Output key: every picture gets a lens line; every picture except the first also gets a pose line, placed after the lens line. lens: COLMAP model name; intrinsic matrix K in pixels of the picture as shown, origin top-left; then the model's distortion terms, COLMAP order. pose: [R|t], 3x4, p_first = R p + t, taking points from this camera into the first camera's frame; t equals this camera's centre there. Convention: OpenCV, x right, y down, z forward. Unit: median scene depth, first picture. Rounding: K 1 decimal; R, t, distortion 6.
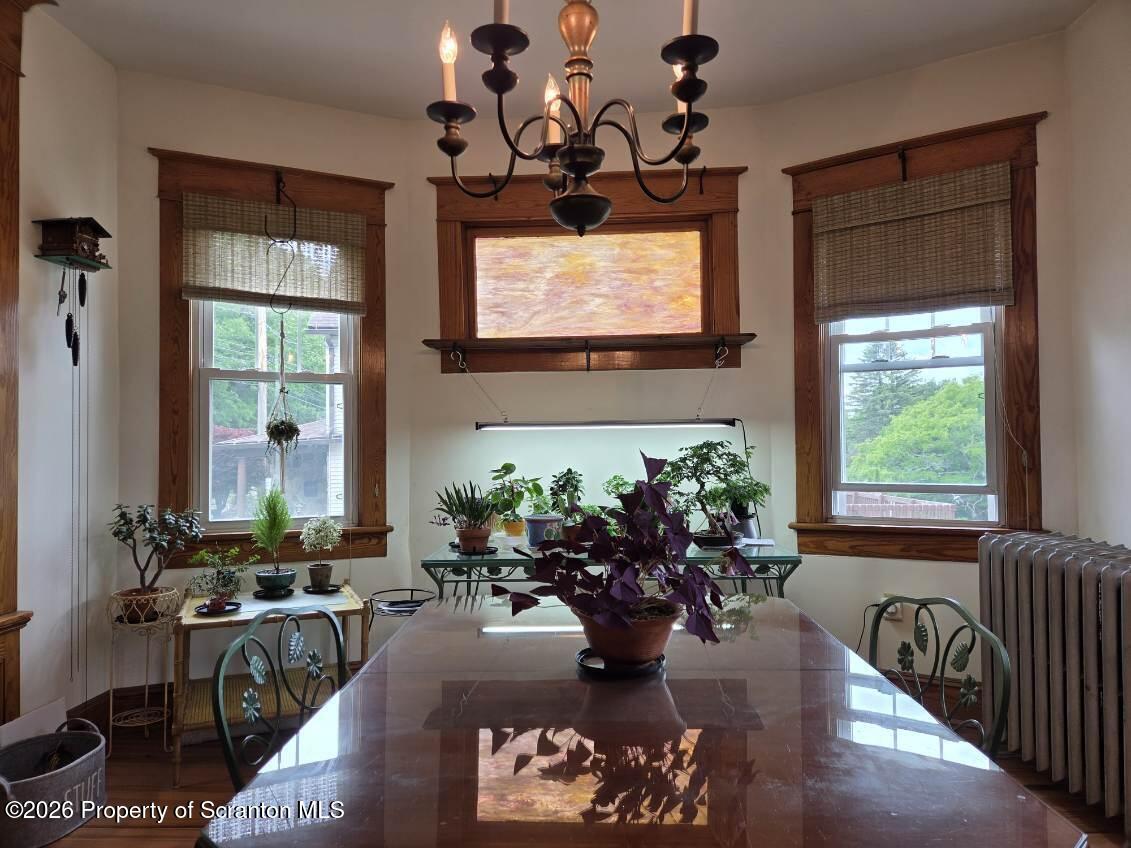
lens RADIAL K [[752.5, 0, 566.6], [0, 752.5, 430.3], [0, 0, 1]] dist [0.077012, -0.063106]
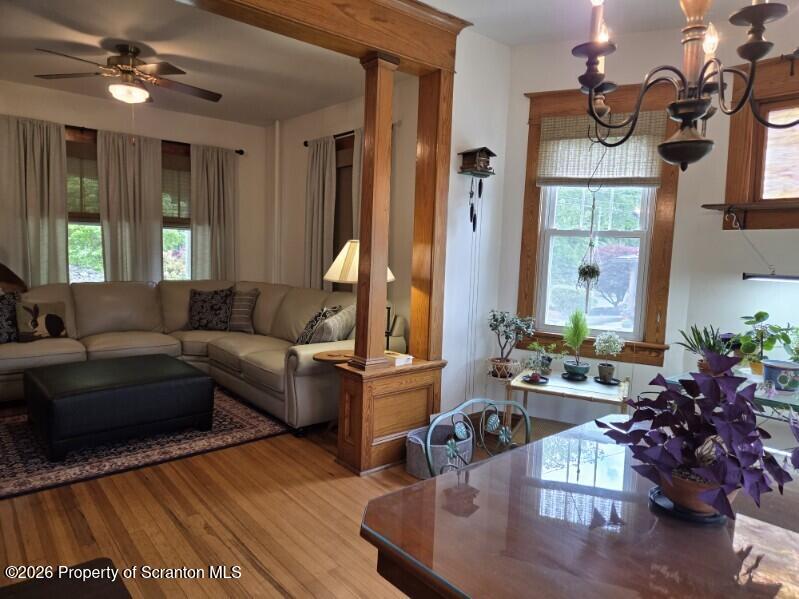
lens RADIAL K [[531.6, 0, 402.4], [0, 531.6, 295.5], [0, 0, 1]] dist [0.077012, -0.063106]
pose [[0.677333, 0.096286, -0.729348, 0.153399], [-0.028018, 0.994055, 0.105213, -0.053560], [0.735143, -0.050829, 0.676004, 0.014200]]
